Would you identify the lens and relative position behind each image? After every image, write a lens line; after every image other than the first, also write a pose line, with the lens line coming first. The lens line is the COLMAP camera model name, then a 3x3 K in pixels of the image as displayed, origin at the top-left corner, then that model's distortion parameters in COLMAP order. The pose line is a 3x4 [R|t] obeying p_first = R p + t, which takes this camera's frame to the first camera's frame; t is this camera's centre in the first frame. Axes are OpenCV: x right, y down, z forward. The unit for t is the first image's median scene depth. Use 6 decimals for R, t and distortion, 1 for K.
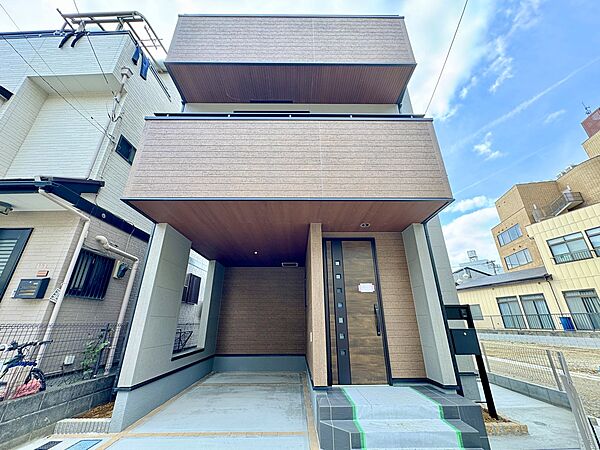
lens RADIAL K [[239.7, 0, 297.2], [0, 239.7, 224.2], [0, 0, 1]] dist [-0.004294, 0.000944]
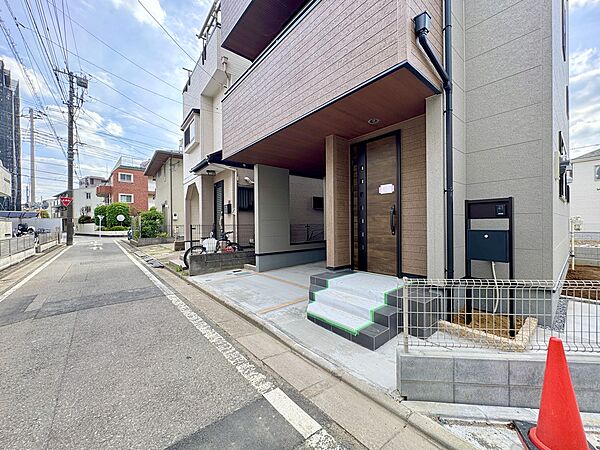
lens RADIAL K [[239.7, 0, 299.6], [0, 239.7, 225.1], [0, 0, 1]] dist [-0.004294, 0.000944]
pose [[0.633861, 0.000762, -0.773447, 0.845473], [0.299645, 0.921663, 0.246475, 0.062023], [0.713045, -0.387990, 0.583978, 0.147605]]
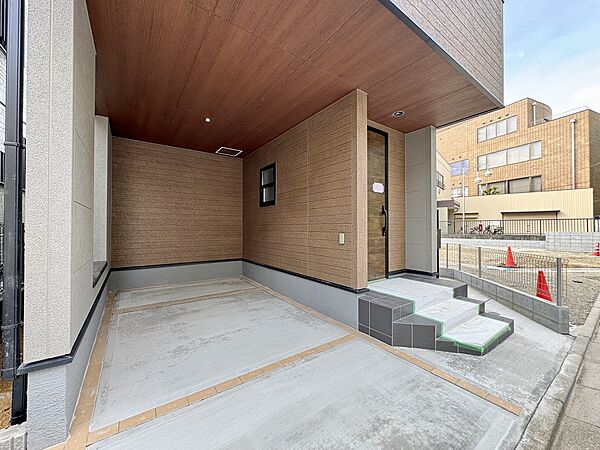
lens RADIAL K [[239.7, 0, 299.2], [0, 239.7, 224.5], [0, 0, 1]] dist [-0.004294, 0.000944]
pose [[0.819232, 0.009895, 0.573377, -0.493795], [-0.218528, 0.929796, 0.296183, 0.201848], [-0.530193, -0.367941, 0.763881, 0.438864]]
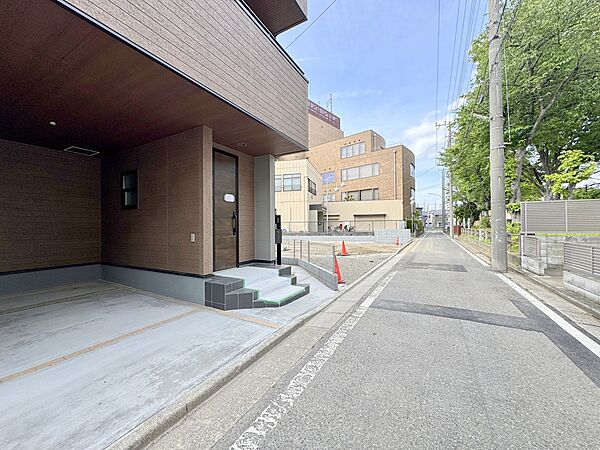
lens RADIAL K [[239.7, 0, 300.9], [0, 239.7, 224.3], [0, 0, 1]] dist [-0.004294, 0.000944]
pose [[0.494514, 0.006304, 0.869147, -0.583496], [-0.319315, 0.931364, 0.174924, 0.072558], [-0.808390, -0.364034, 0.462586, 0.135963]]
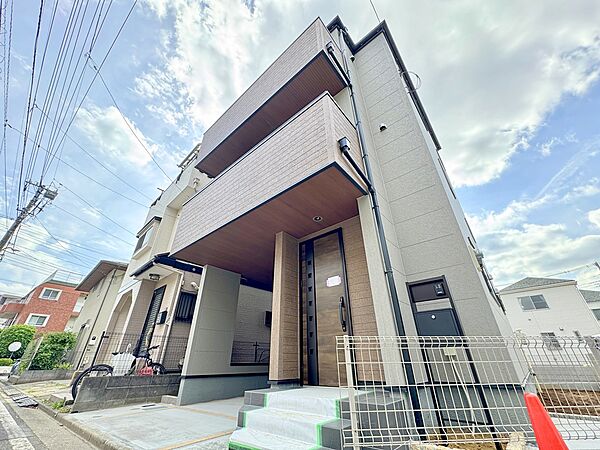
lens RADIAL K [[239.7, 0, 299.9], [0, 239.7, 224.1], [0, 0, 1]] dist [-0.004294, 0.000944]
pose [[0.751594, -0.334206, -0.568694, 0.834715], [0.254149, 0.942304, -0.217879, 0.236291], [0.608699, 0.019223, 0.793169, 0.180486]]
